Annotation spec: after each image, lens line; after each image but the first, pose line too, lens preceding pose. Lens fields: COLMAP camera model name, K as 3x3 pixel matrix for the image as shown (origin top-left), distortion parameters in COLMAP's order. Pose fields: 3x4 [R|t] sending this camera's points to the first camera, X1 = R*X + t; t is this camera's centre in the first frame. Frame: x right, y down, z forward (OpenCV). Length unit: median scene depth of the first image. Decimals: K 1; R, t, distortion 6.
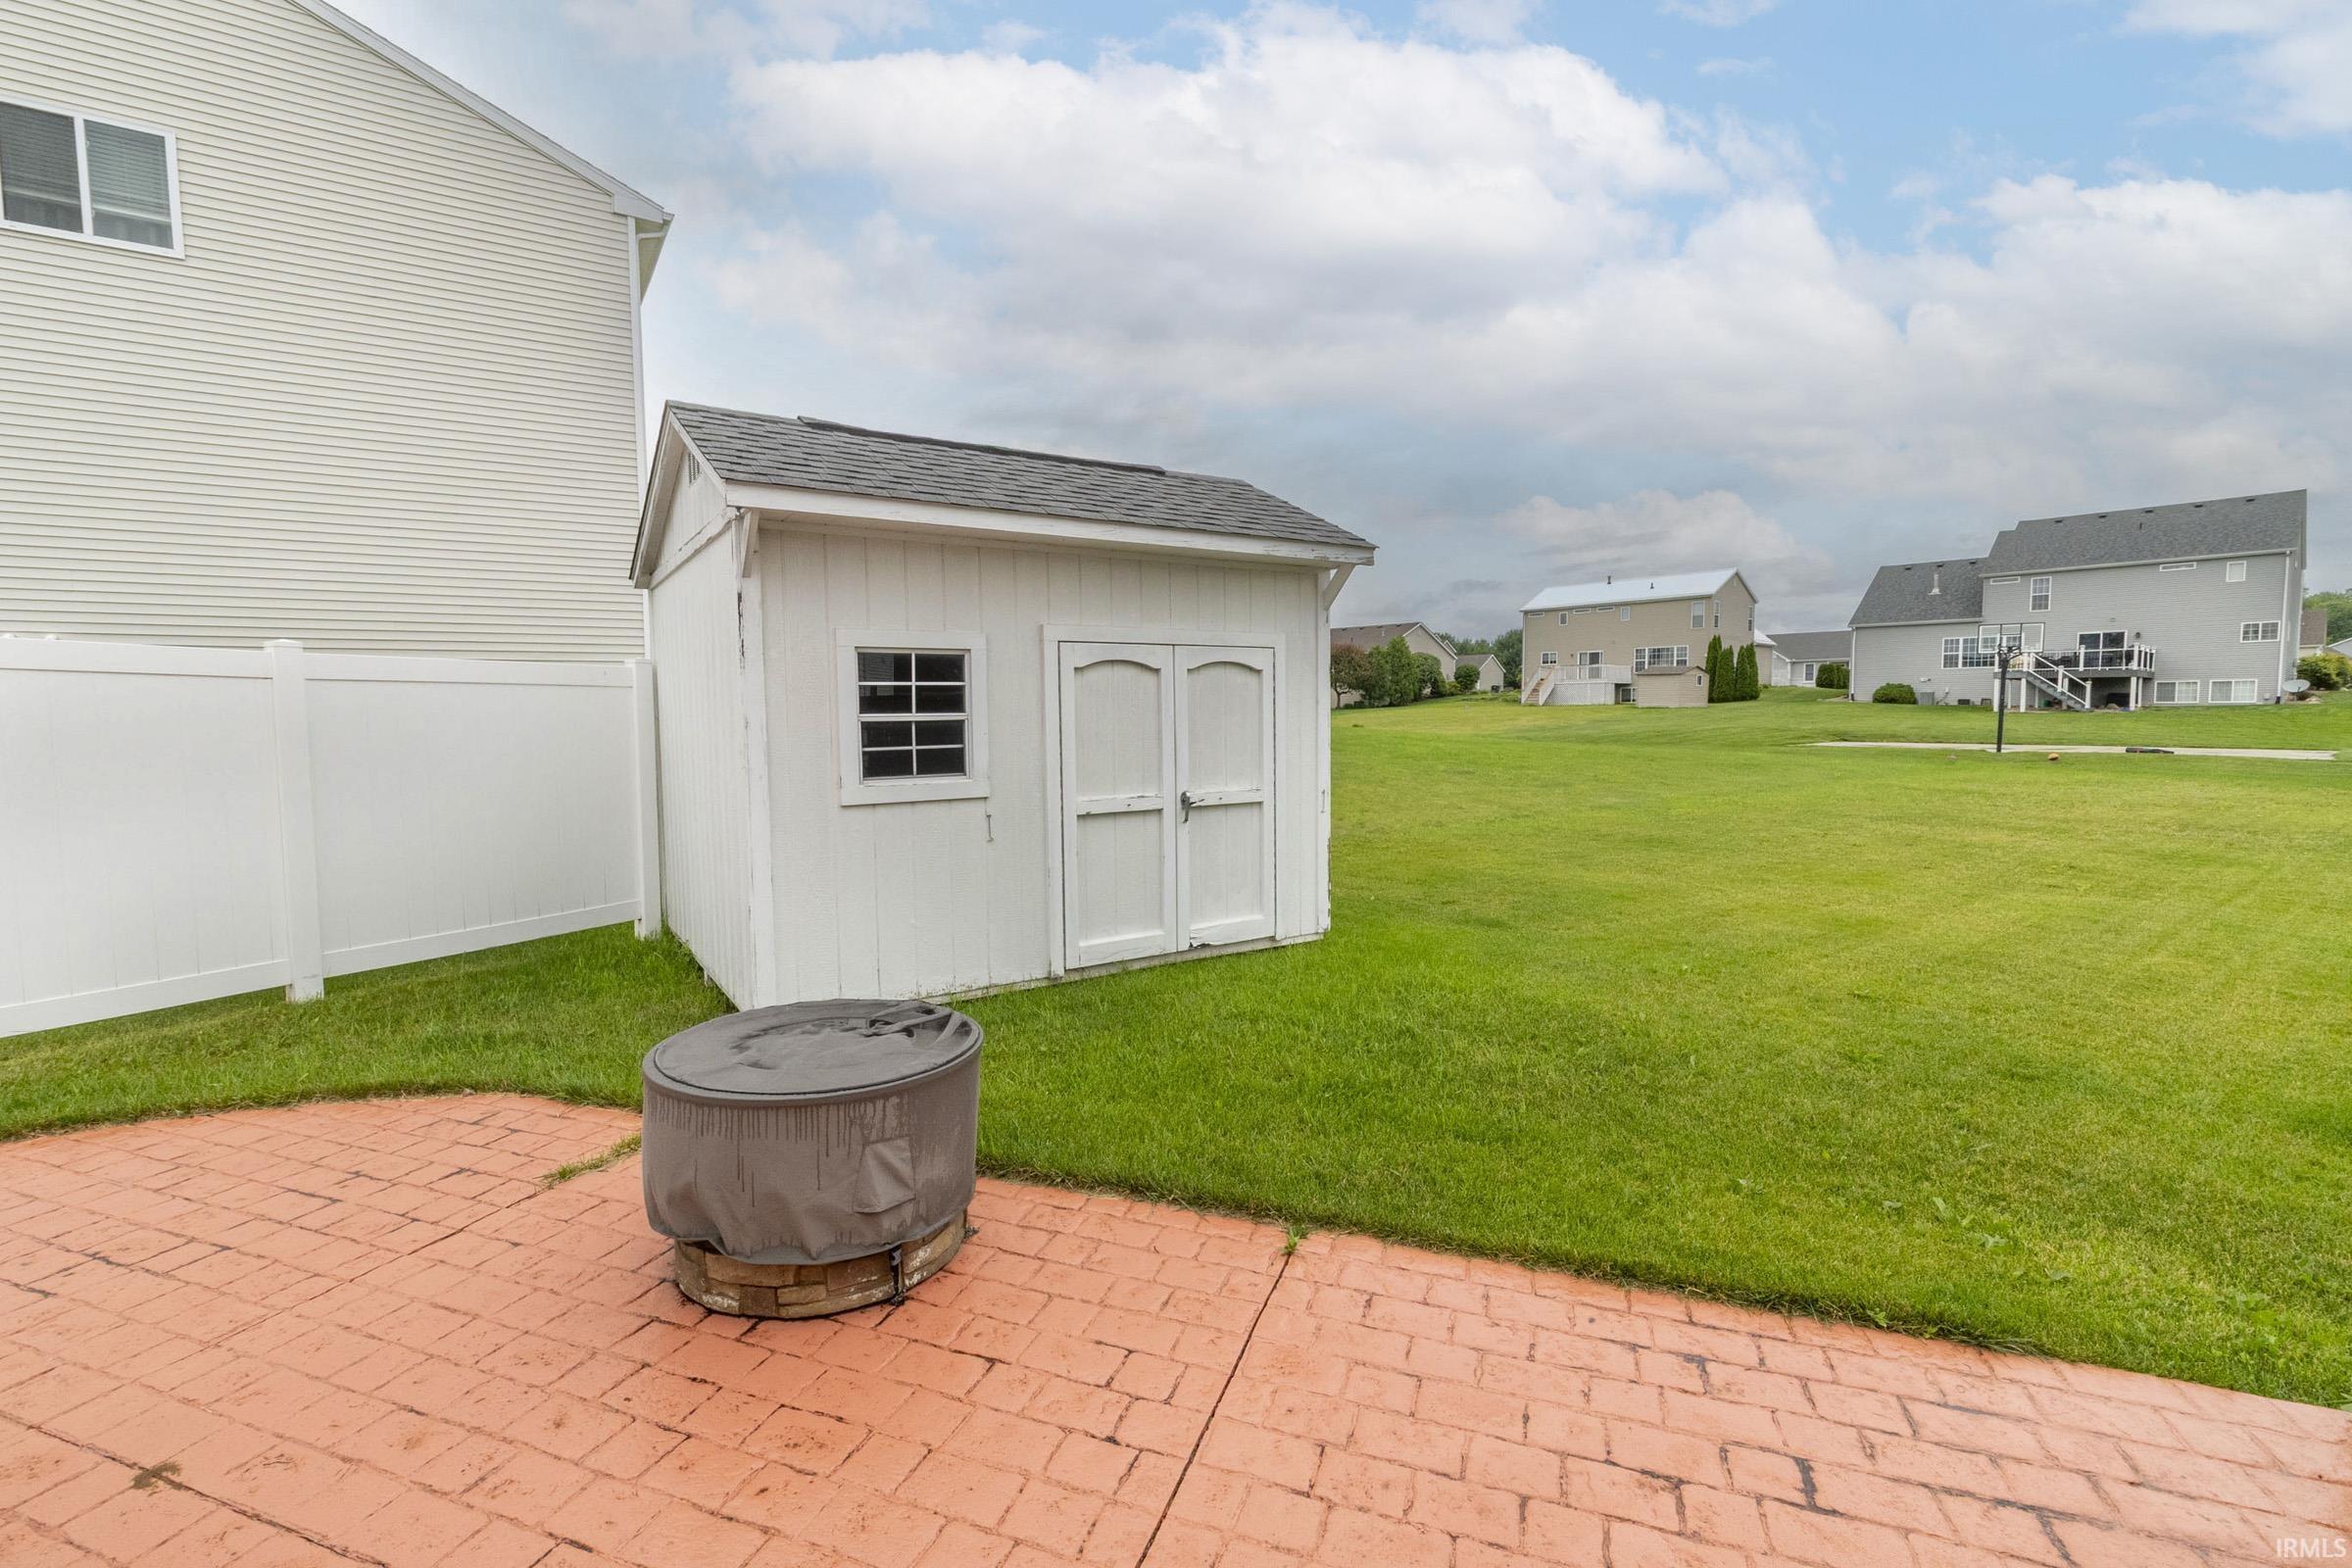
lens RADIAL K [[1033.9, 0, 1153.4], [0, 1033.9, 782.2], [0, 0, 1]] dist [-0.001544, 0.000629]
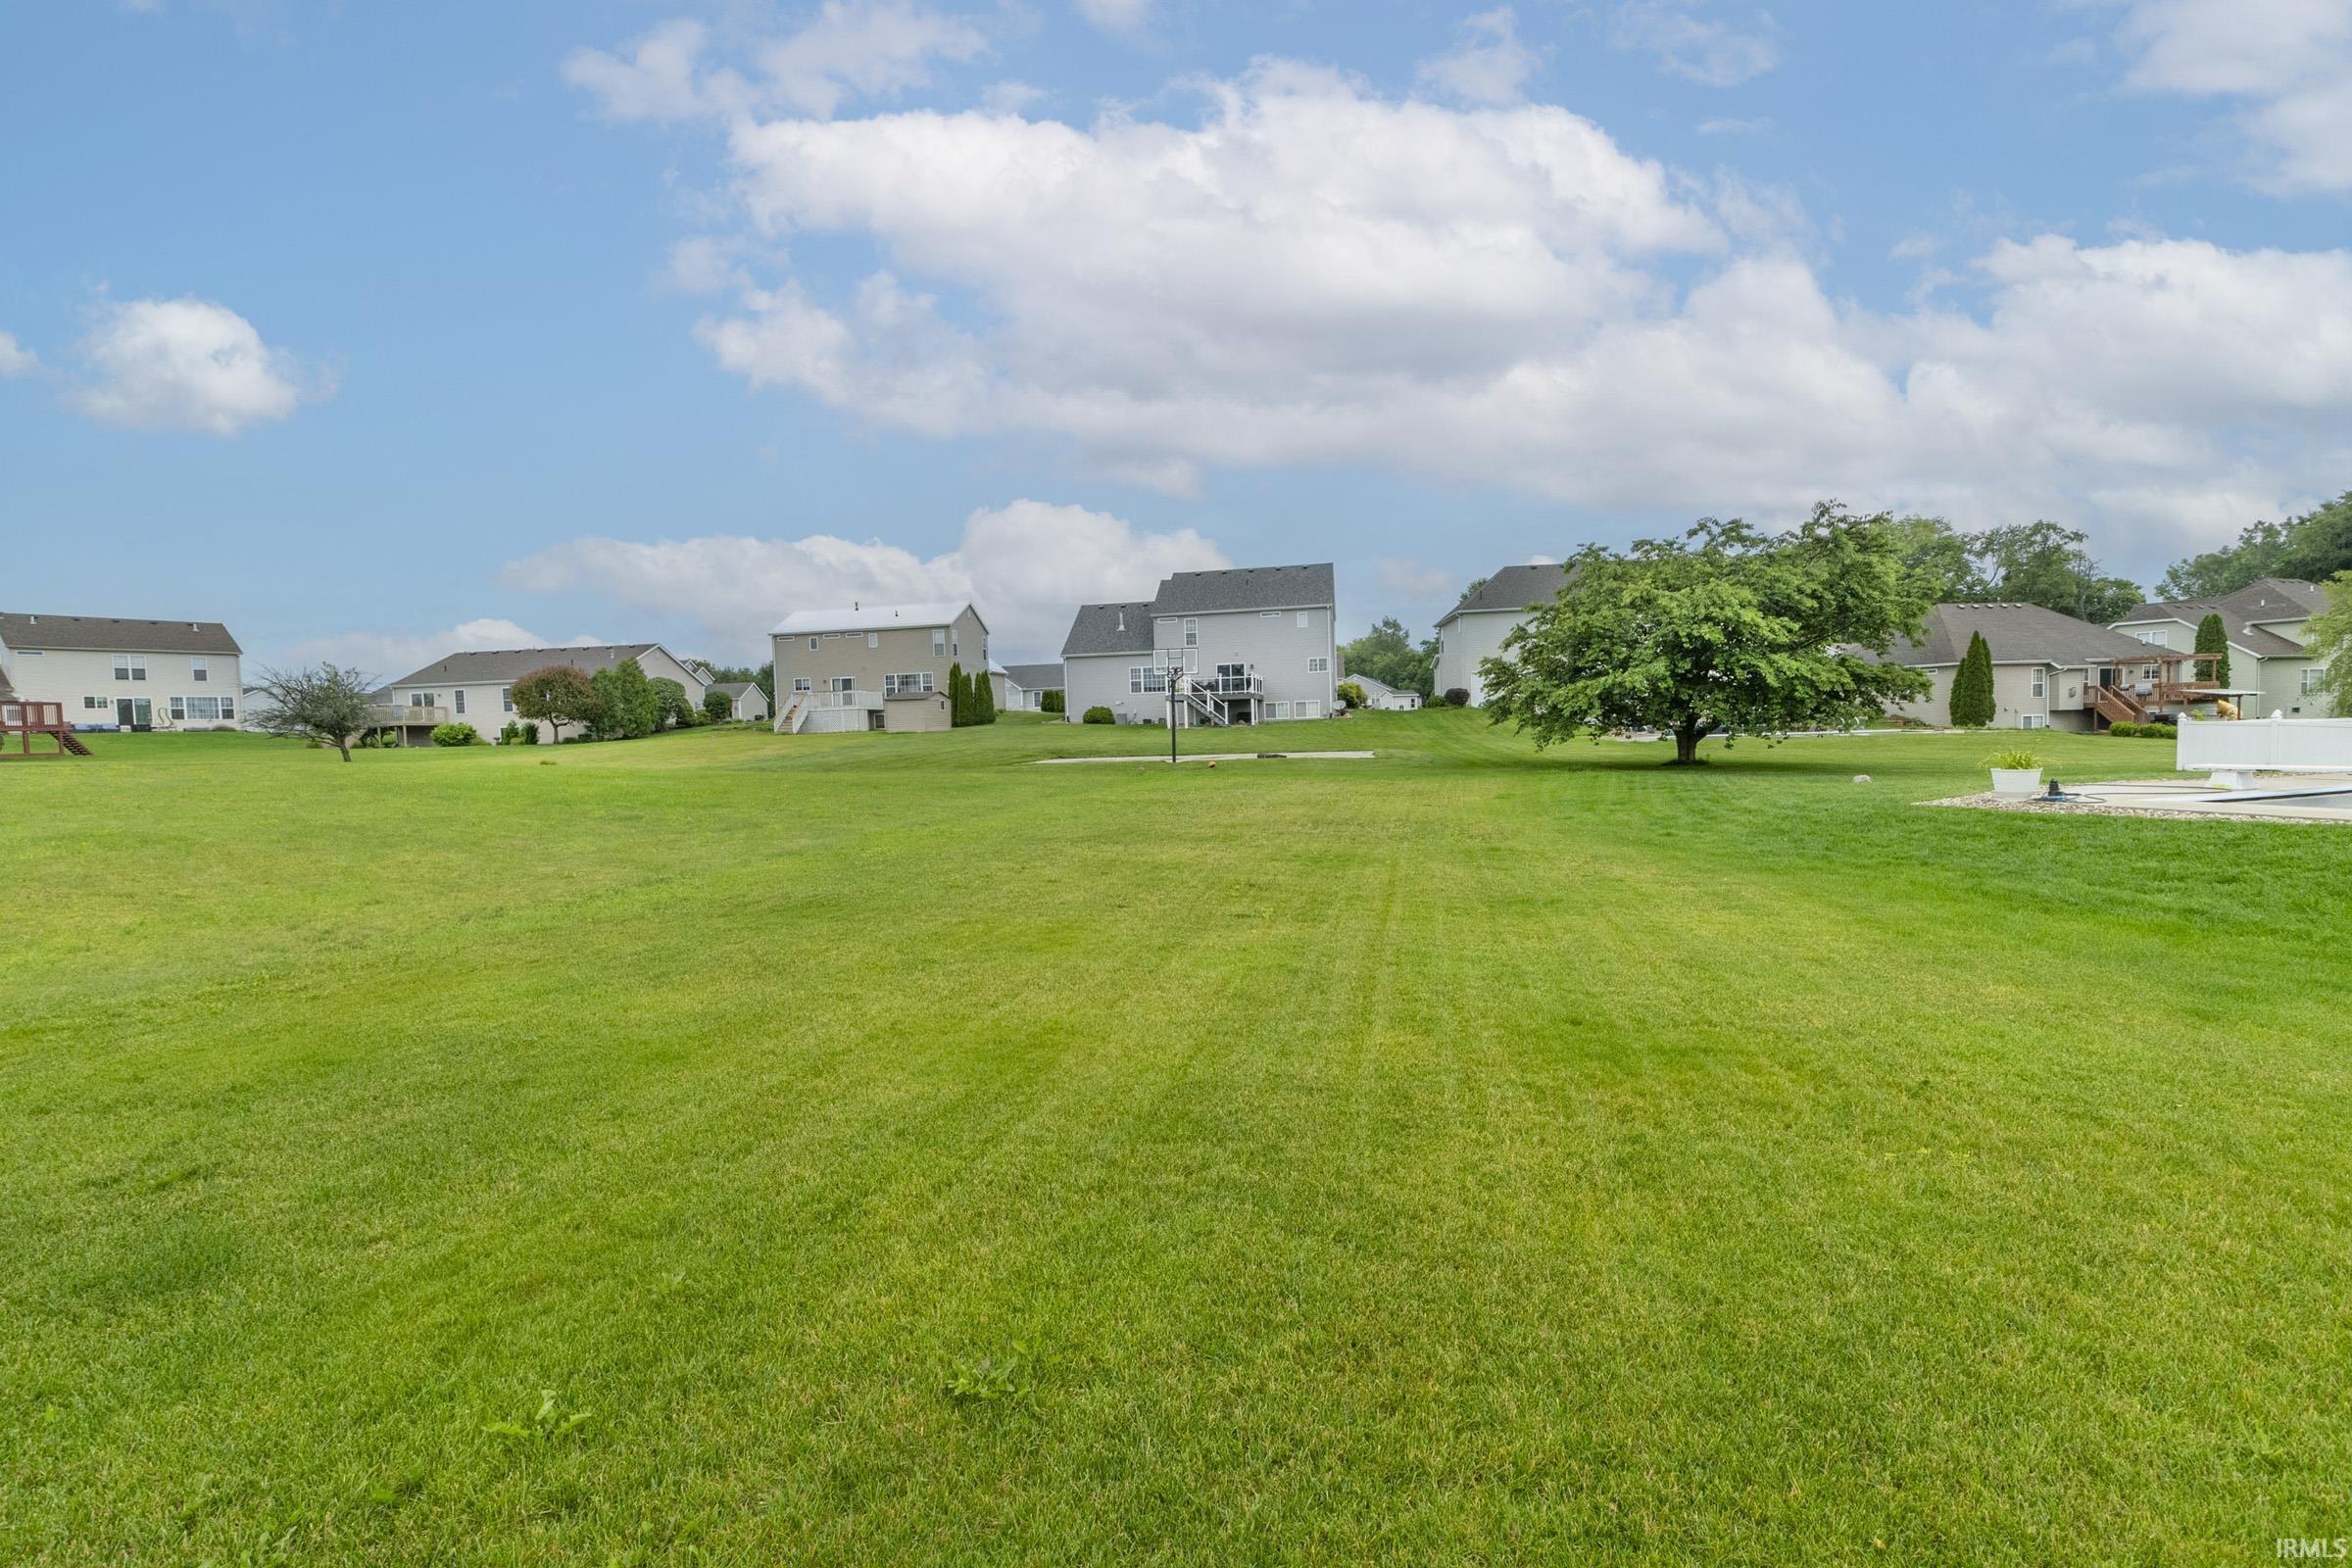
lens RADIAL K [[1033.9, 0, 1152.1], [0, 1033.9, 786.3], [0, 0, 1]] dist [-0.001544, 0.000629]
pose [[0.785288, -0.055401, 0.616646, 0.107378], [0.071768, 0.997420, -0.001784, -0.002963], [-0.614956, 0.045656, 0.787238, 0.134639]]
